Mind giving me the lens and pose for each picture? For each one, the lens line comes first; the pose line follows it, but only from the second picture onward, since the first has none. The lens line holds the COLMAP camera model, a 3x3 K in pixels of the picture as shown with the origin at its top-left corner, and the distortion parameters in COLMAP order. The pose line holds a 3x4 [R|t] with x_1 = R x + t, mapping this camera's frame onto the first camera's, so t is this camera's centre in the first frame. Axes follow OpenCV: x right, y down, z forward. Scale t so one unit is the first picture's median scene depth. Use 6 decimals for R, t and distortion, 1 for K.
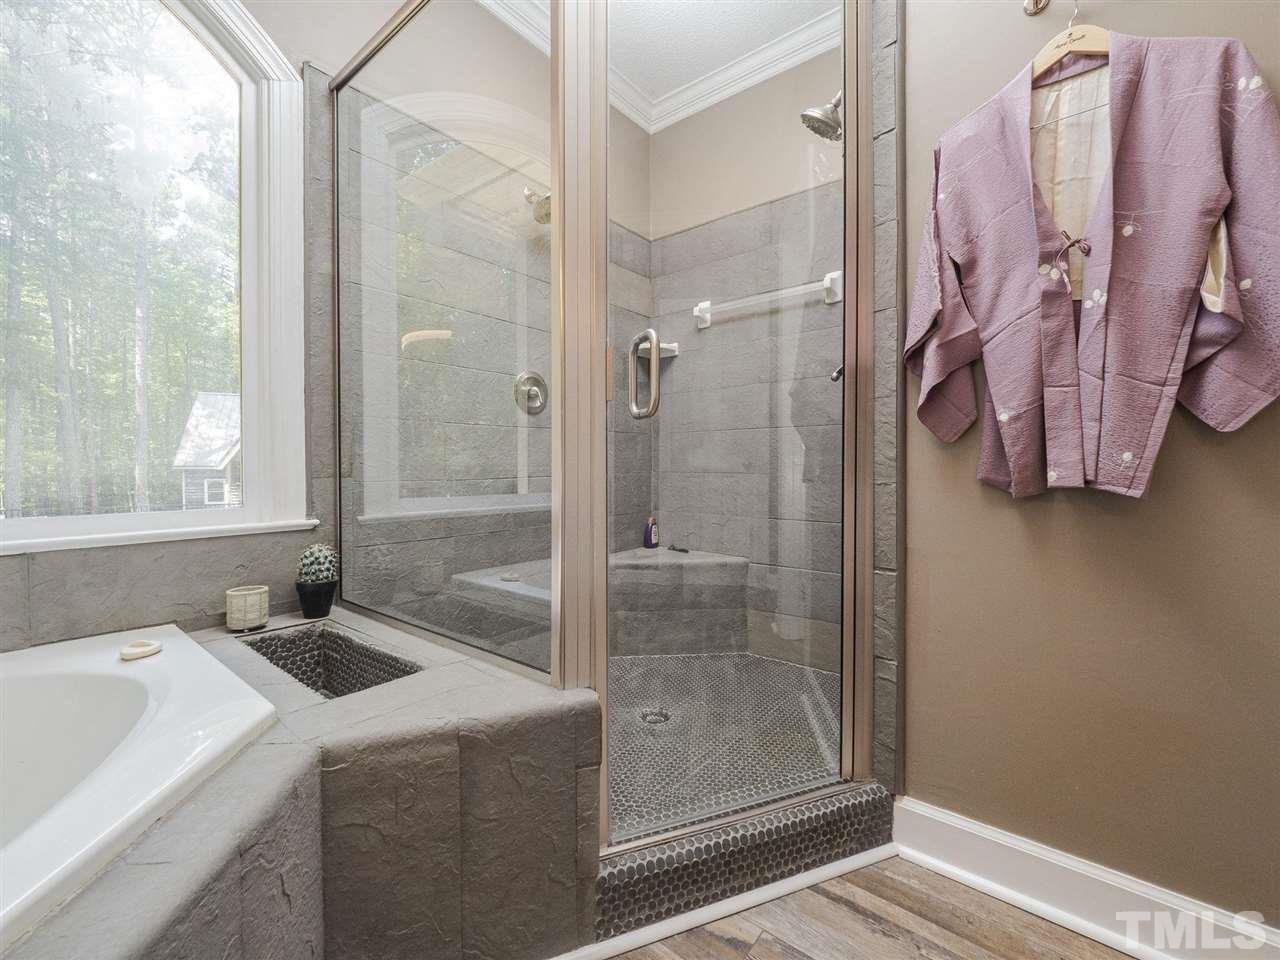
lens RADIAL K [[540.1, 0, 637.1], [0, 540.1, 470.1], [0, 0, 1]] dist [-0.009933, 0.002247]
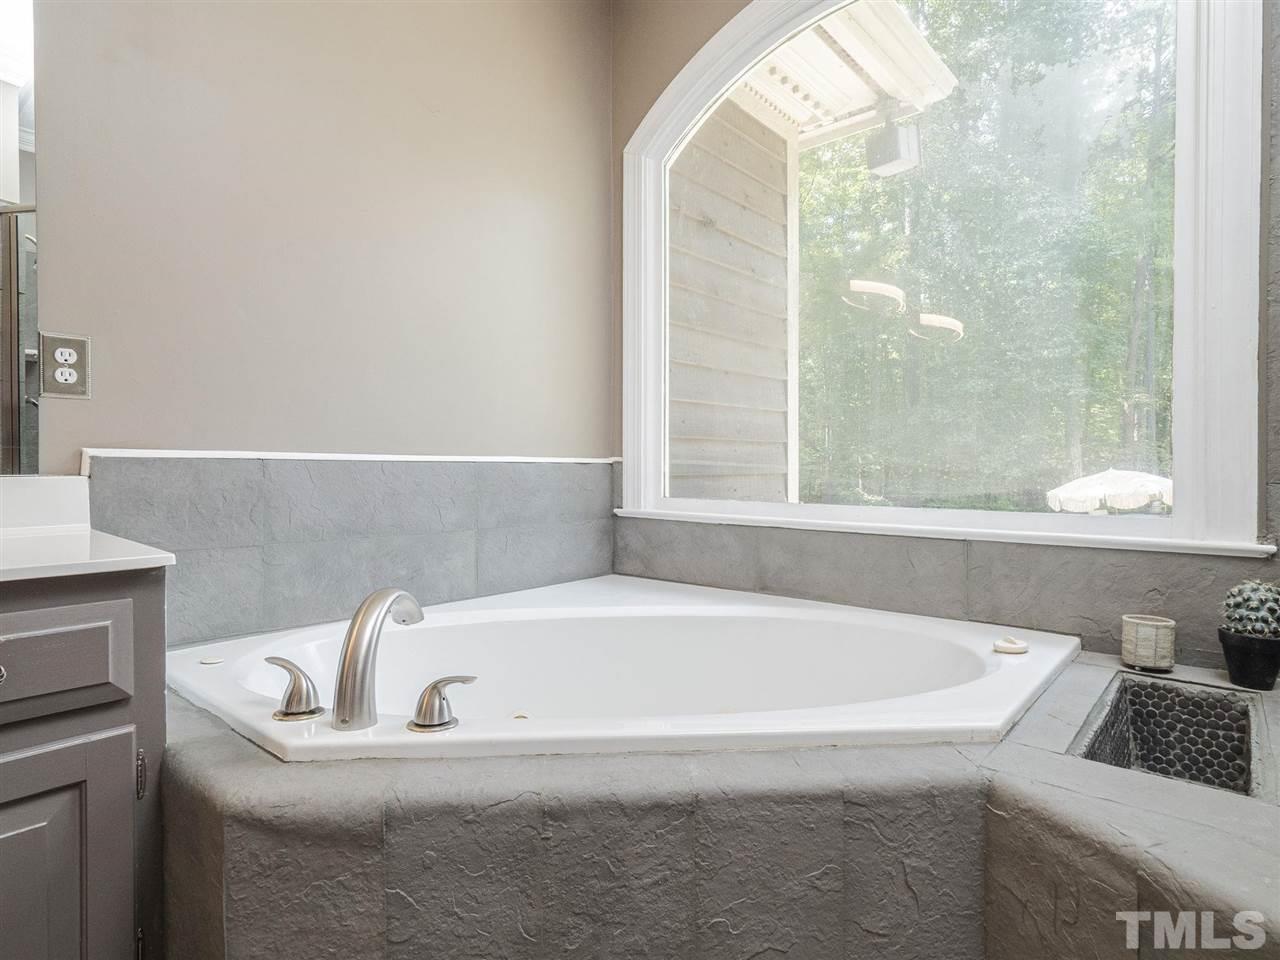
lens RADIAL K [[708.9, 0, 637.8], [0, 708.9, 478.9], [0, 0, 1]] dist [-0.003941, -0.000228]
pose [[-0.033357, 0.015425, -0.999324, 0.355166], [-0.011234, 0.999812, 0.015808, 0.004602], [0.999380, 0.011753, -0.033177, 0.274537]]
